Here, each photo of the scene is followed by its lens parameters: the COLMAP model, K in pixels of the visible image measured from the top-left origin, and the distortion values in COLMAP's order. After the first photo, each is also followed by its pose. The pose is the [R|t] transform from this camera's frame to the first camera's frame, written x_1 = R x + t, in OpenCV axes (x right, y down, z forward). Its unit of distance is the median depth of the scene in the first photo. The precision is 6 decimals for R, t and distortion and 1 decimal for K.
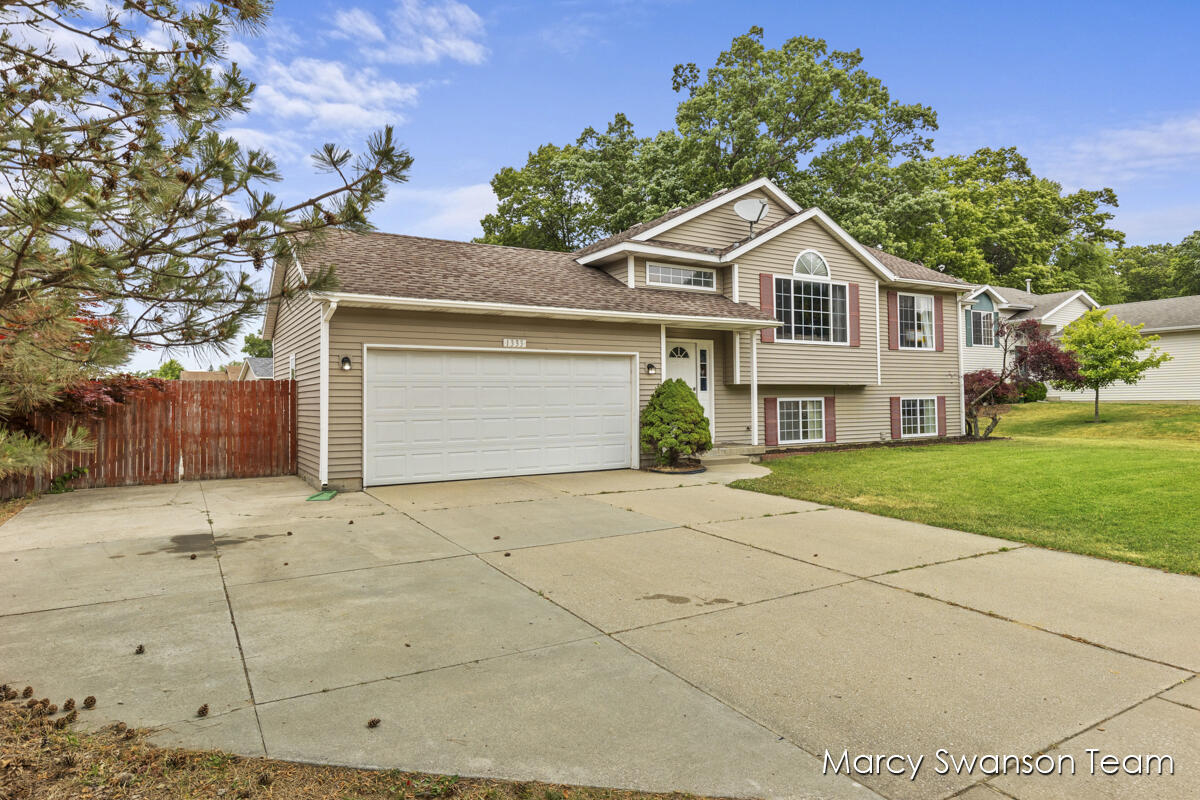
lens RADIAL K [[680.1, 0, 600.6], [0, 680.1, 369.9], [0, 0, 1]] dist [-0.001346, -0.000126]
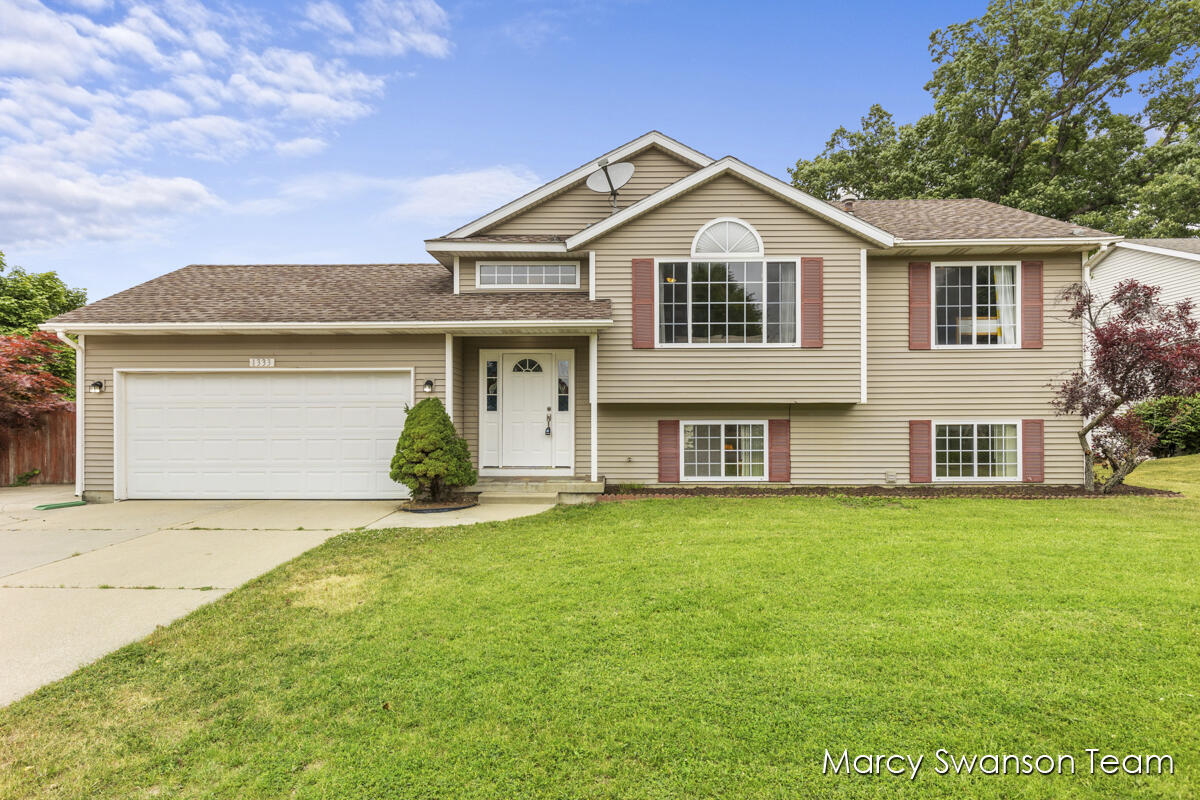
lens RADIAL K [[586.6, 0, 600.0], [0, 586.6, 400.0], [0, 0, 1]] dist [0.000249, 0.000061]
pose [[0.855808, 0.001607, -0.517291, 0.515497], [0.015621, 0.999459, 0.028950, -0.002105], [0.517058, -0.032856, 0.855320, 0.383934]]
